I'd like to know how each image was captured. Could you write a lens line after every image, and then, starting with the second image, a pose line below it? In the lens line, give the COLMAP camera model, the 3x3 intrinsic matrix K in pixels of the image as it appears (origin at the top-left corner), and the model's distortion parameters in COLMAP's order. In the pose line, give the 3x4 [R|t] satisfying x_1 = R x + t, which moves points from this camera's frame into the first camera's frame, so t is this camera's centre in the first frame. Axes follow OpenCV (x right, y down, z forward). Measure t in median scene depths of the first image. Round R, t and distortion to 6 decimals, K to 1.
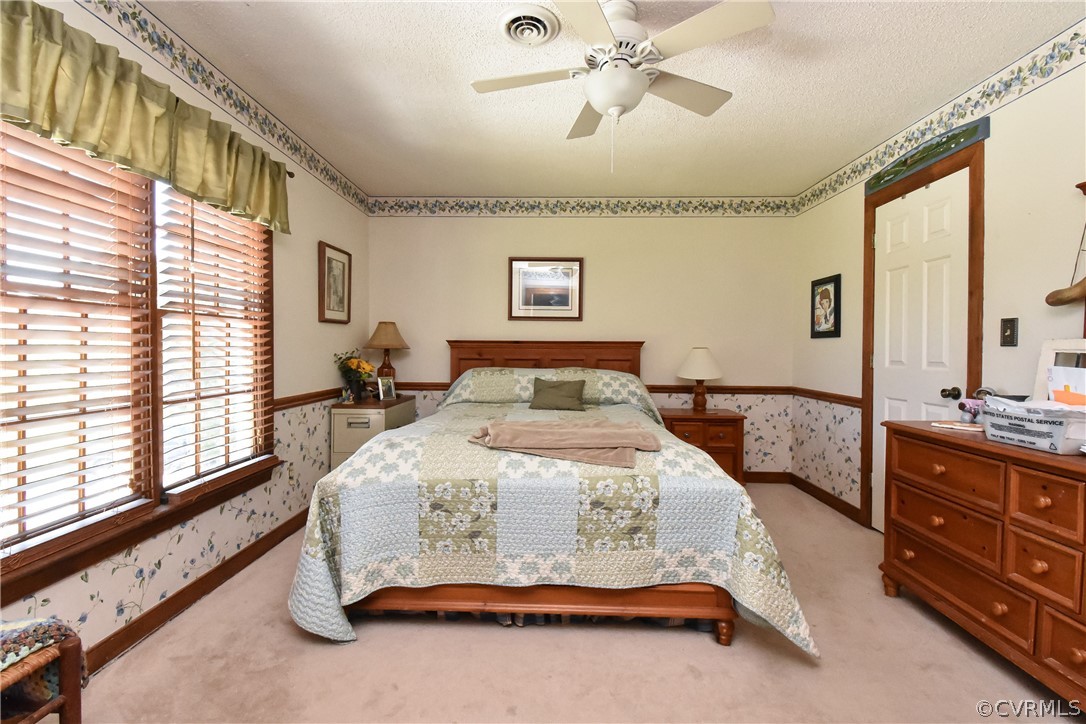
lens RADIAL K [[493.1, 0, 540.5], [0, 493.1, 358.8], [0, 0, 1]] dist [0.035933, -0.027691]
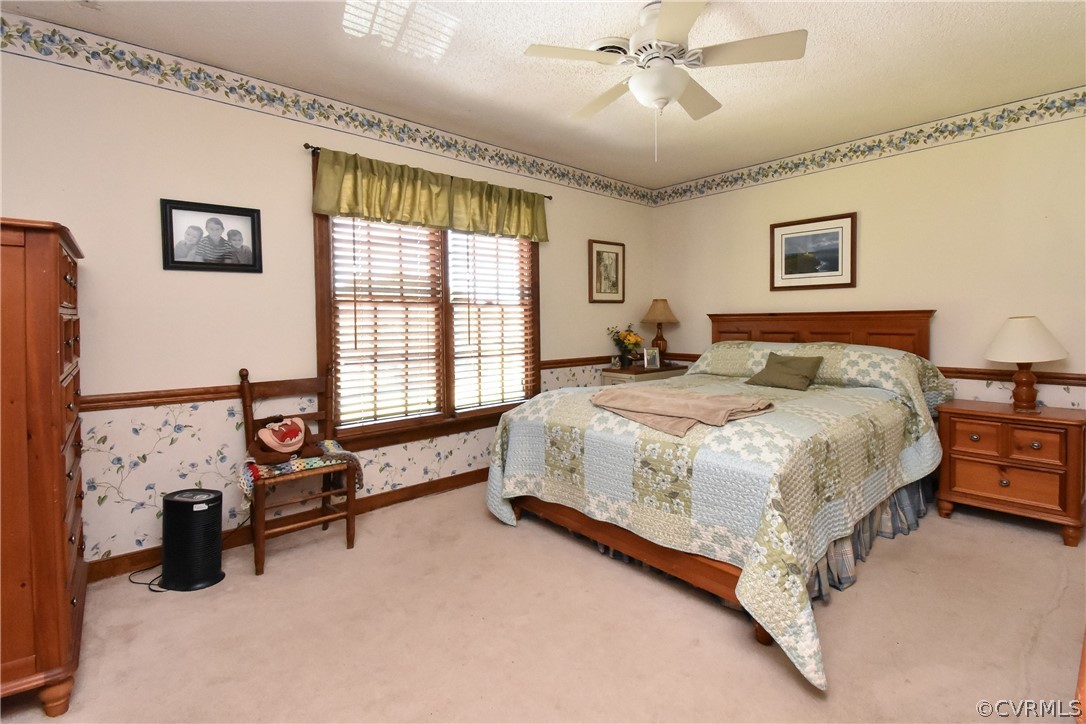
lens RADIAL K [[494.7, 0, 544.9], [0, 494.7, 330.9], [0, 0, 1]] dist [0.022050, -0.000575]
pose [[0.693151, 0.000620, -0.720792, 0.601550], [-0.001907, 0.999998, -0.000974, -0.001299], [0.720790, 0.002050, 0.693151, 0.054457]]
